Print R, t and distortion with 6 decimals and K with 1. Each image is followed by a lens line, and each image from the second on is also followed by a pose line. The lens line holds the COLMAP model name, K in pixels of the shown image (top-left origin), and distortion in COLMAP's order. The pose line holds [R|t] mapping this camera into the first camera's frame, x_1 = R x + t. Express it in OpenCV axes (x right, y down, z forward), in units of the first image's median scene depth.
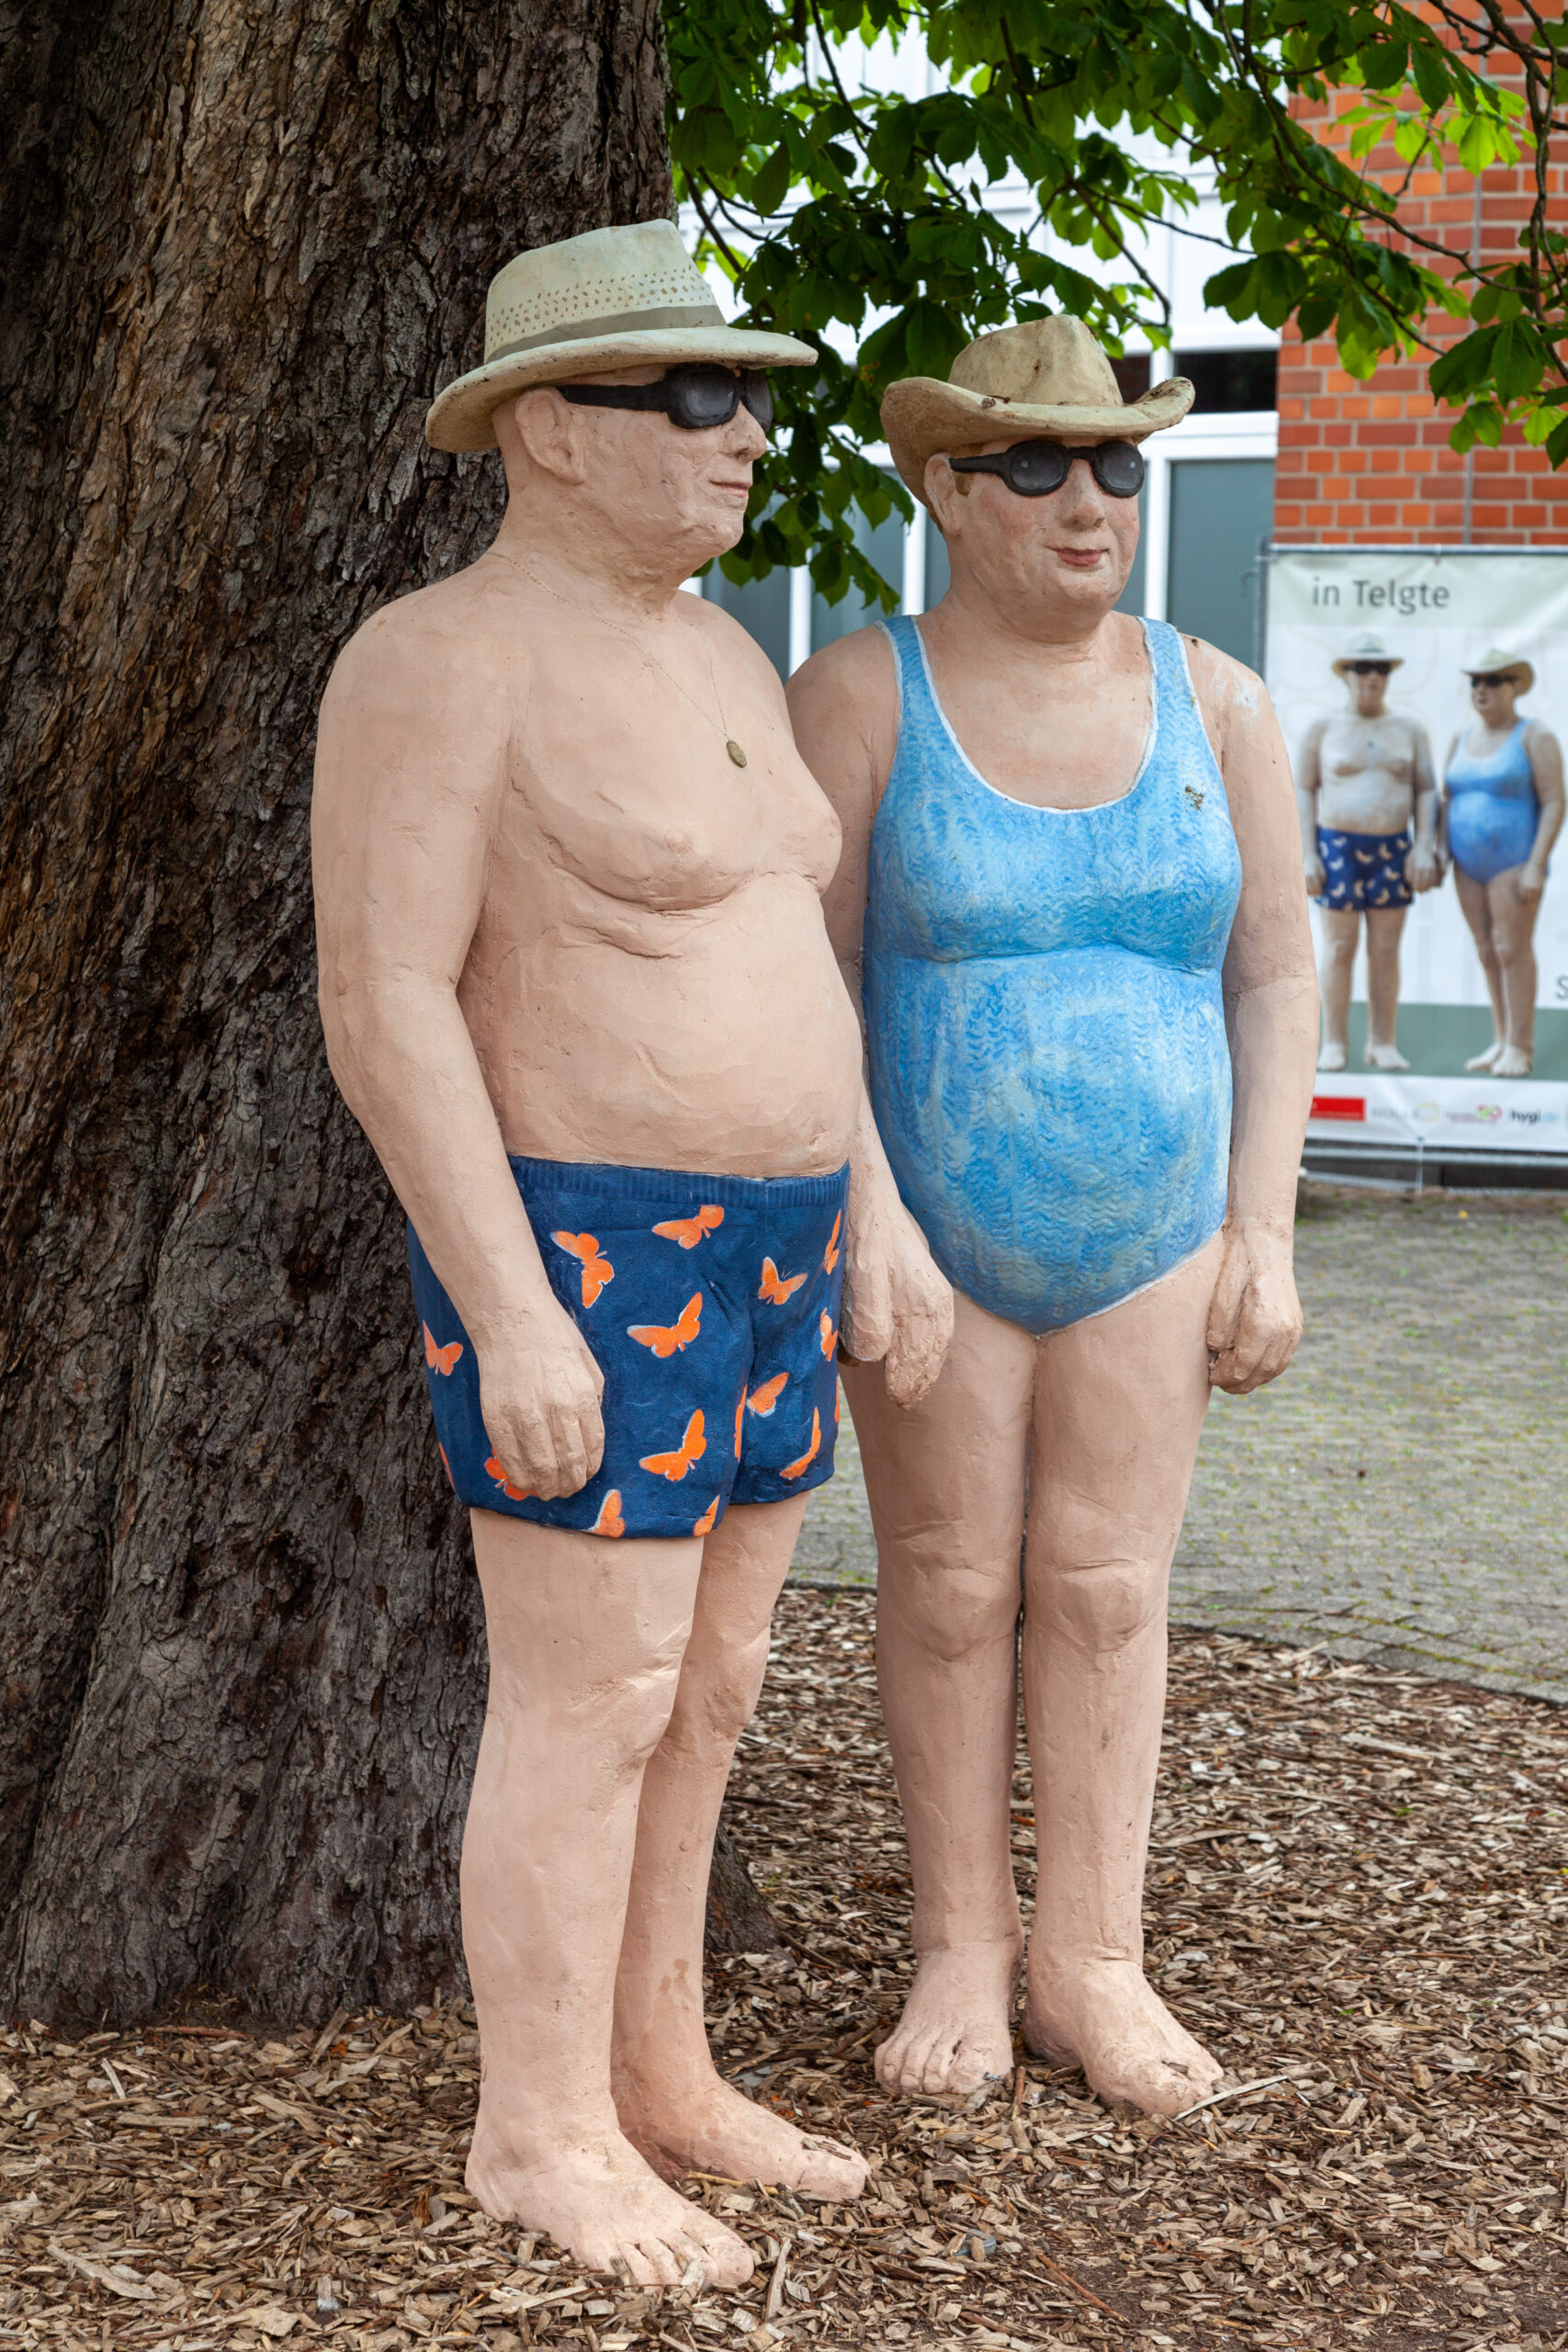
lens RADIAL K [[4975.0, 0, 784.3], [0, 4975.0, 1165.8], [0, 0, 1]] dist [0.018400, 0.000000]
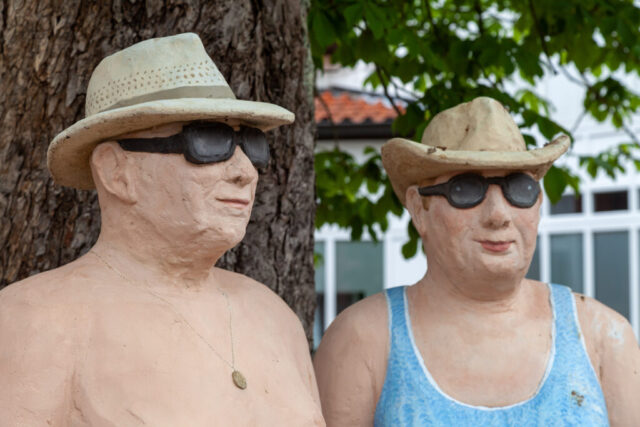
lens RADIAL K [[1612.6, 0, 324.0], [0, 1612.6, 213.5], [0, 0, 1]] dist [0.007106, 0.000000]
pose [[0.986801, -0.029201, -0.159282, 0.084602], [0.003492, 0.987215, -0.159355, -0.049996], [0.161899, 0.156695, 0.974287, 0.478754]]
